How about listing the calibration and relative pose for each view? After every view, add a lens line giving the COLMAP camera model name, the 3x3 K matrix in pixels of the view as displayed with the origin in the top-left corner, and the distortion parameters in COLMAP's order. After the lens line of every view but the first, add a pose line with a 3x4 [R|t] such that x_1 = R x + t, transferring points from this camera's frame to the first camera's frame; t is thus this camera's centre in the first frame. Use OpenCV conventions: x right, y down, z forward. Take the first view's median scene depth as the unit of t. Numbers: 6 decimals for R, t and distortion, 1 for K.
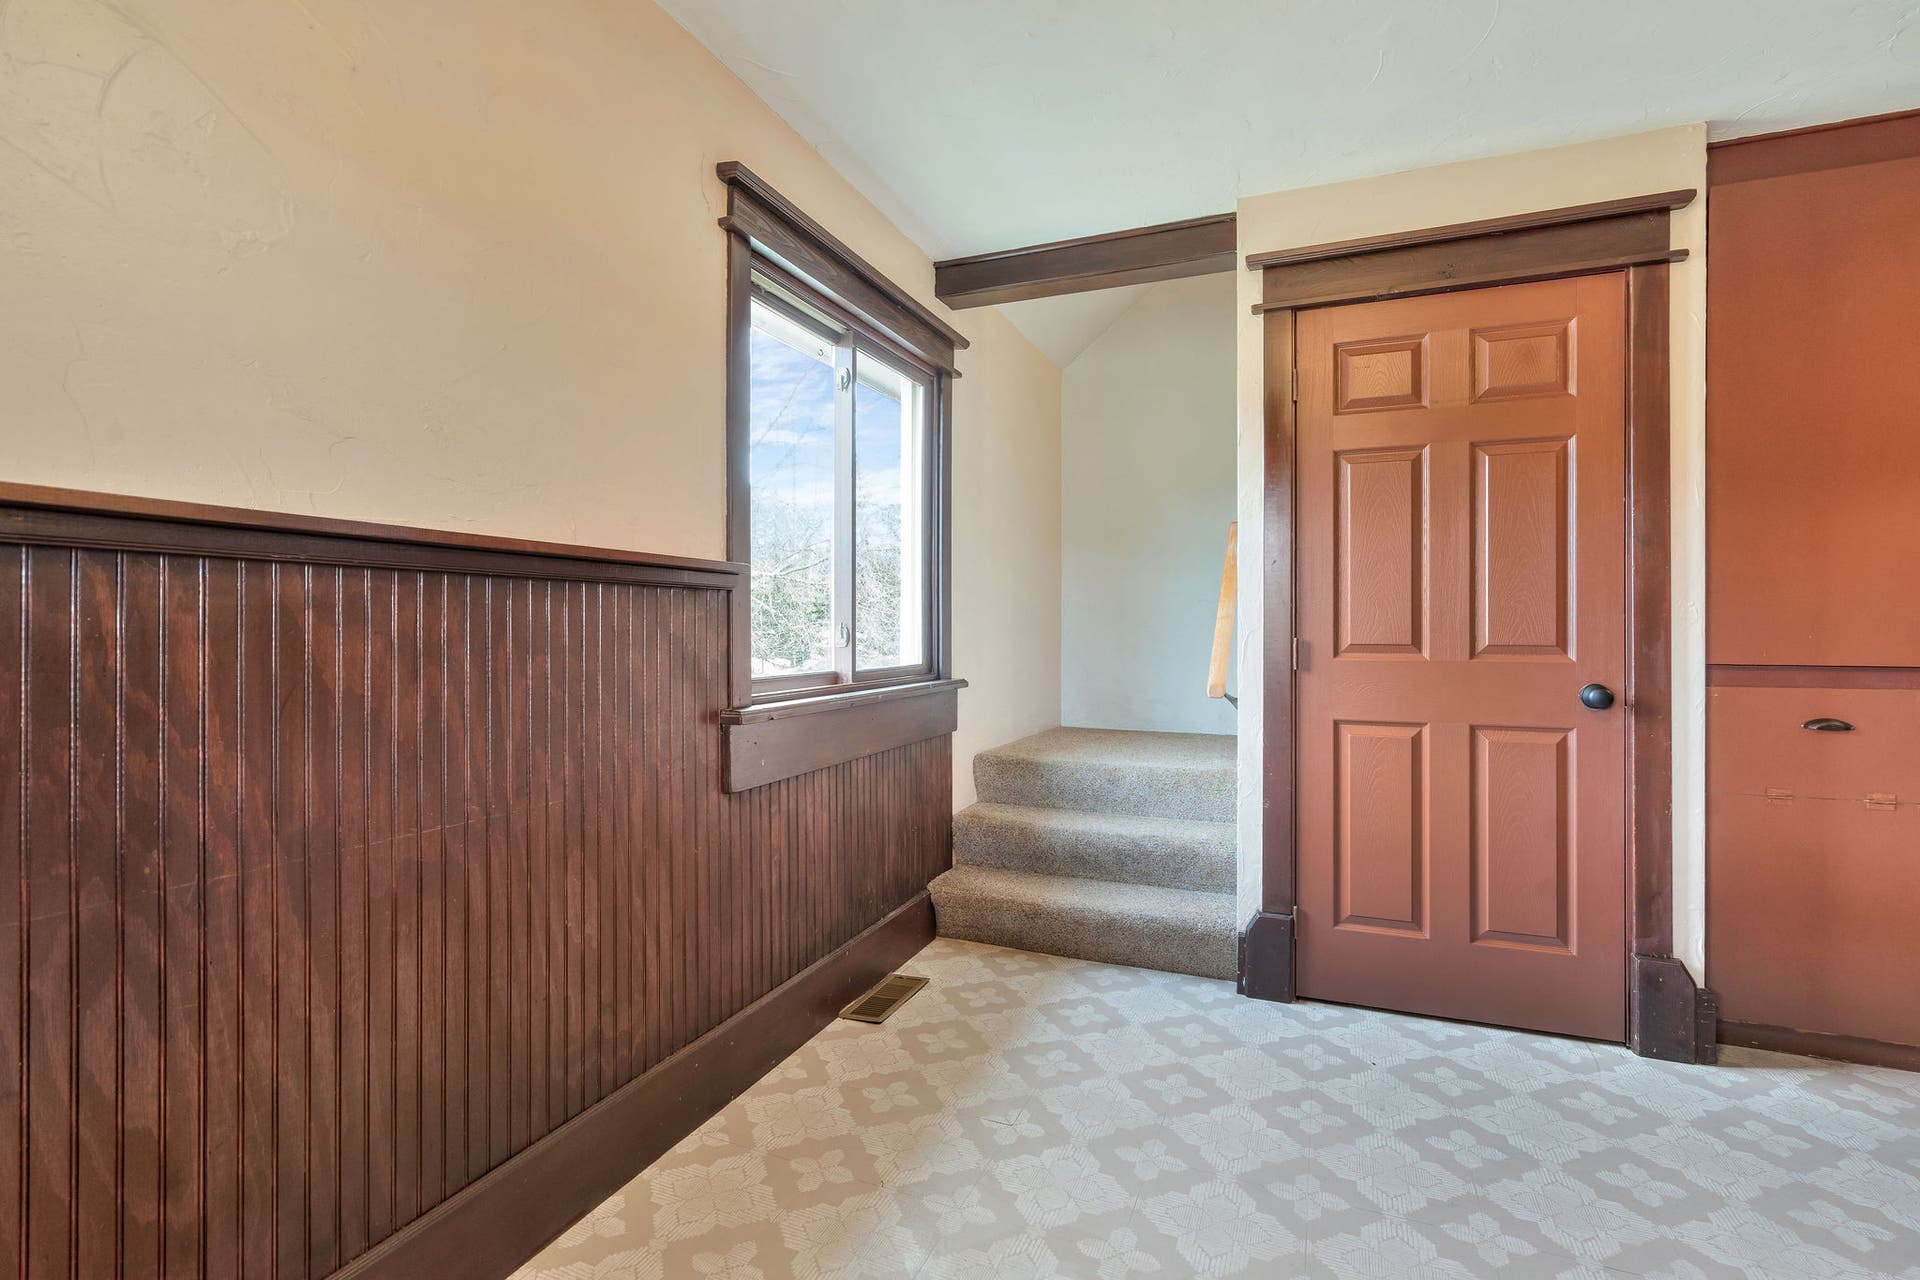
lens RADIAL K [[886.4, 0, 960.0], [0, 886.4, 640.0], [0, 0, 1]] dist [-0.002554, 0.000839]
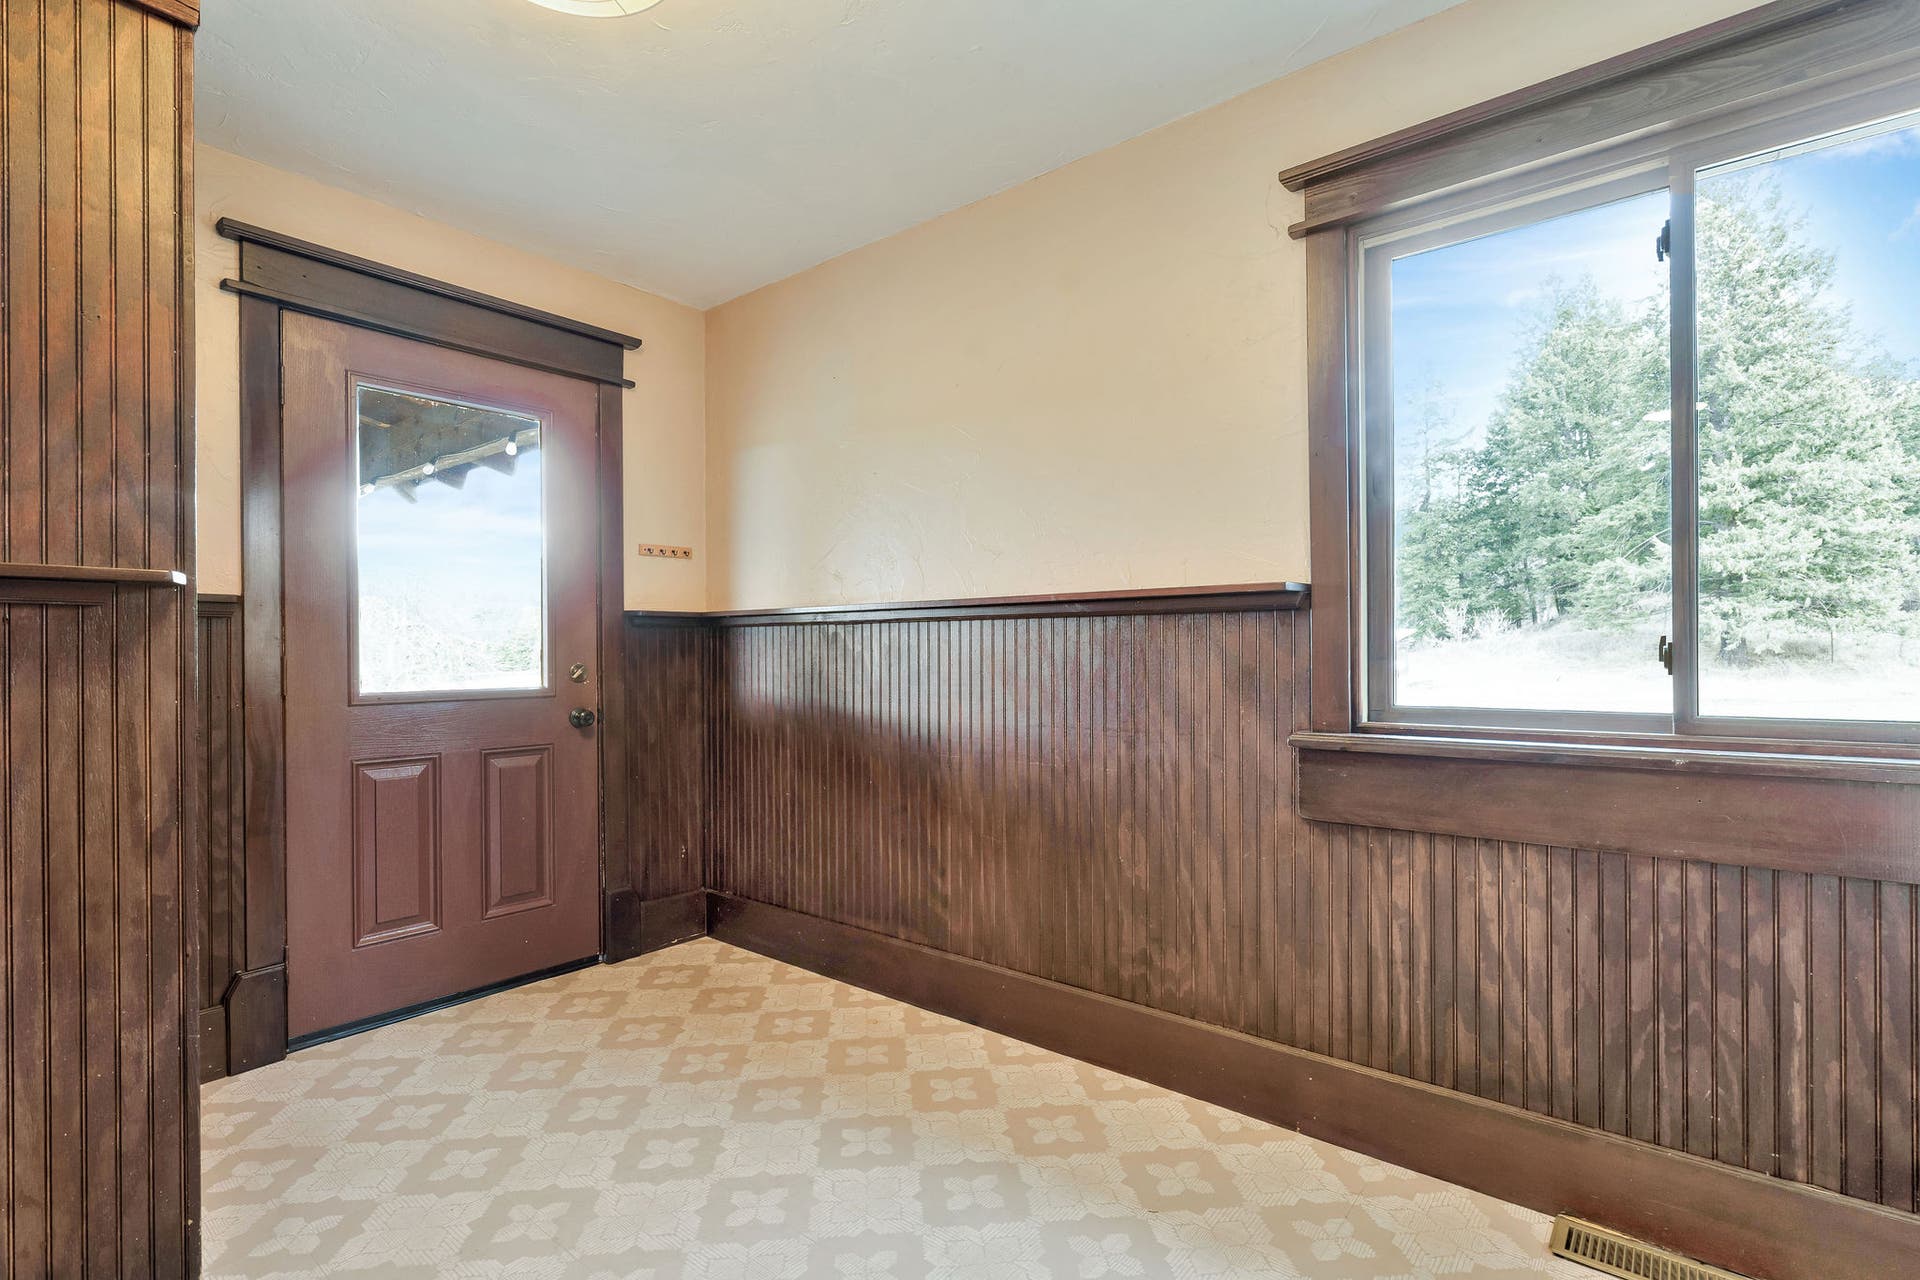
lens RADIAL K [[900.5, 0, 958.5], [0, 900.5, 648.9], [0, 0, 1]] dist [0.000552, 0.000592]
pose [[-0.289233, 0.004077, -0.957250, 0.808135], [0.001370, 0.999992, 0.003845, -0.016386], [0.957258, -0.000199, -0.289236, 0.939629]]
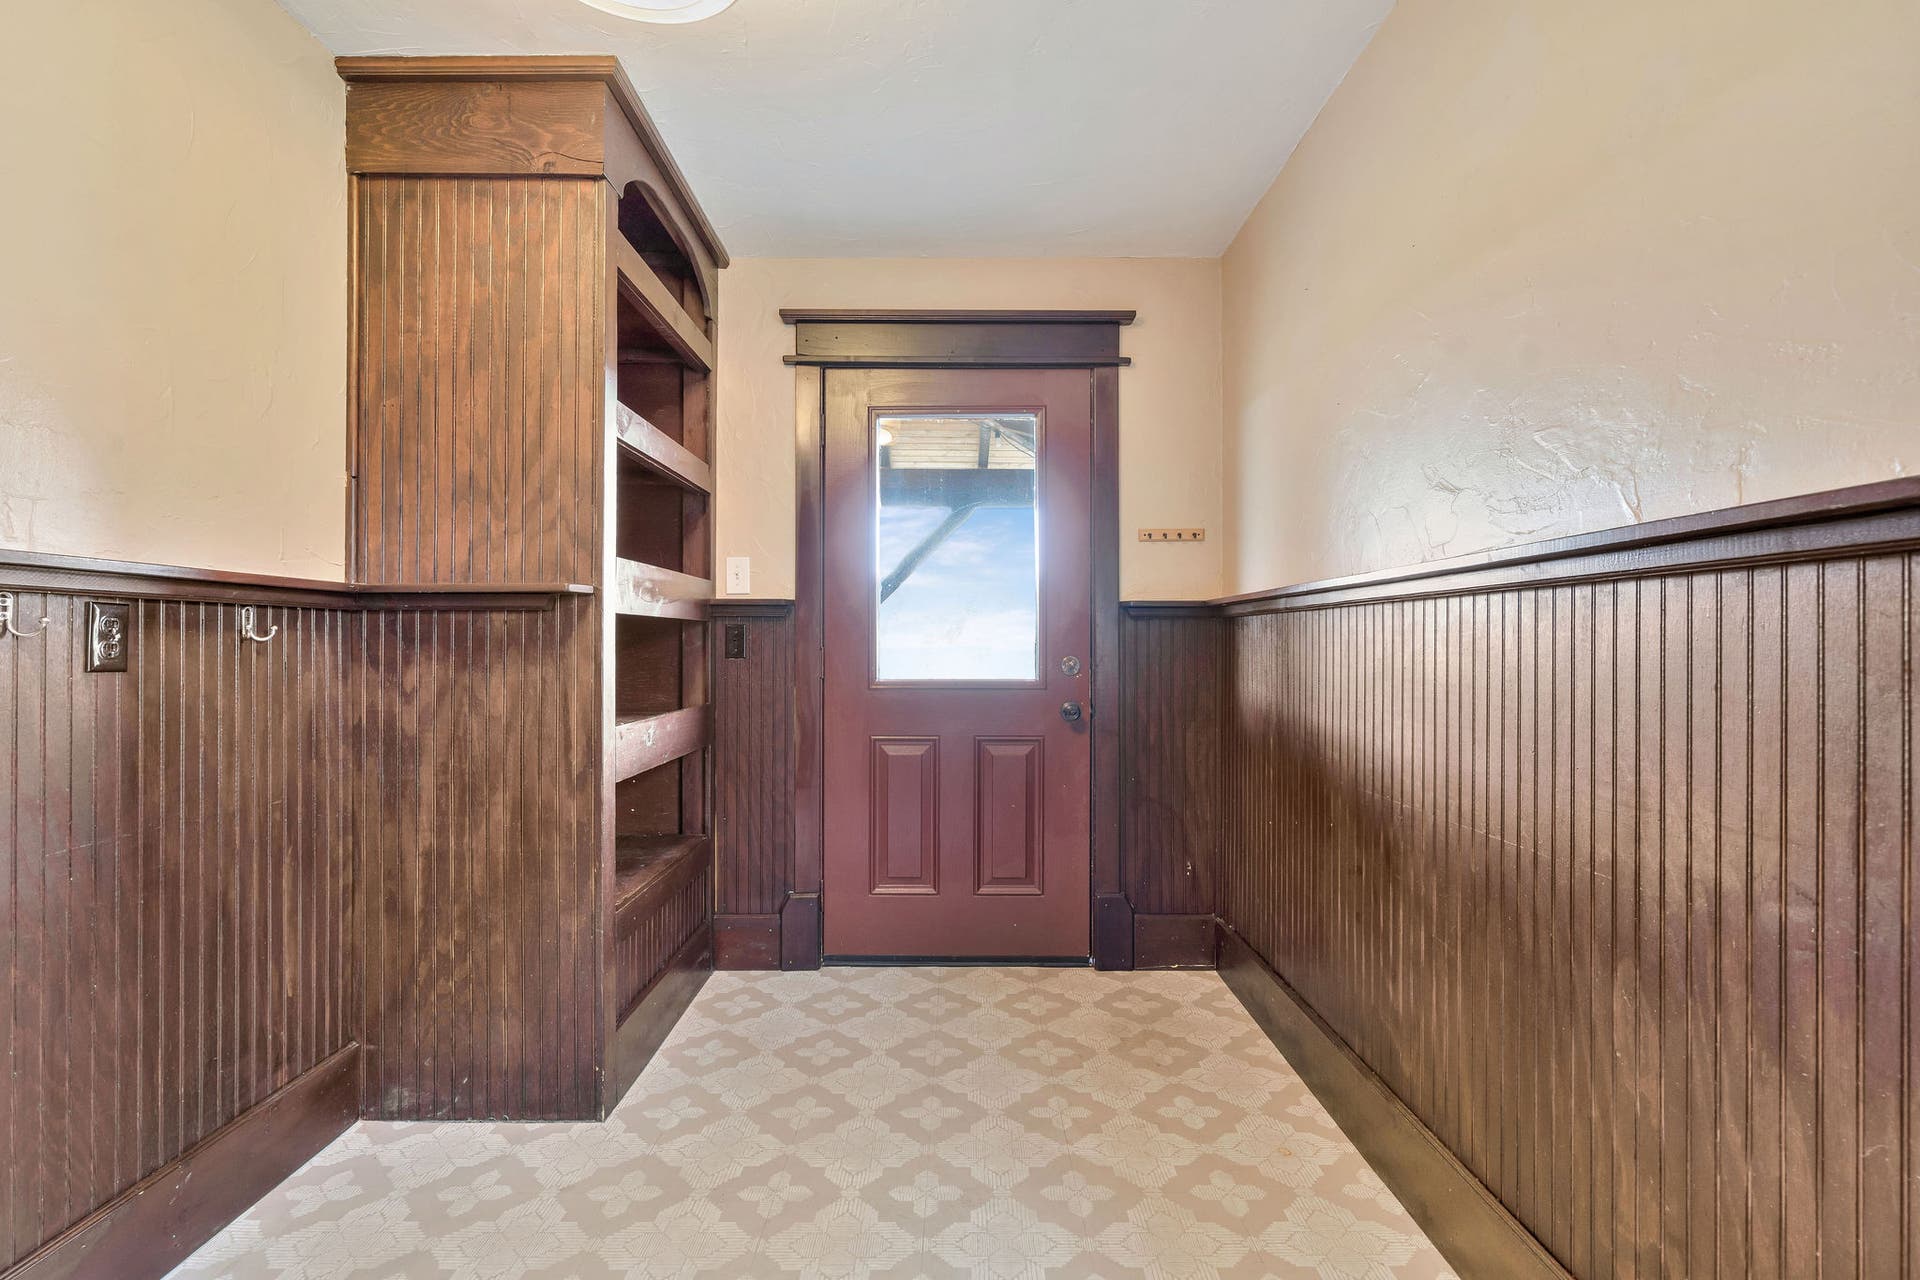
lens RADIAL K [[886.4, 0, 960.0], [0, 886.4, 640.0], [0, 0, 1]] dist [-0.002554, 0.000839]
pose [[-0.924694, 0.002727, -0.380702, 0.270359], [0.002507, 0.999996, 0.001073, -0.016660], [0.380704, 0.000037, -0.924697, 1.182318]]
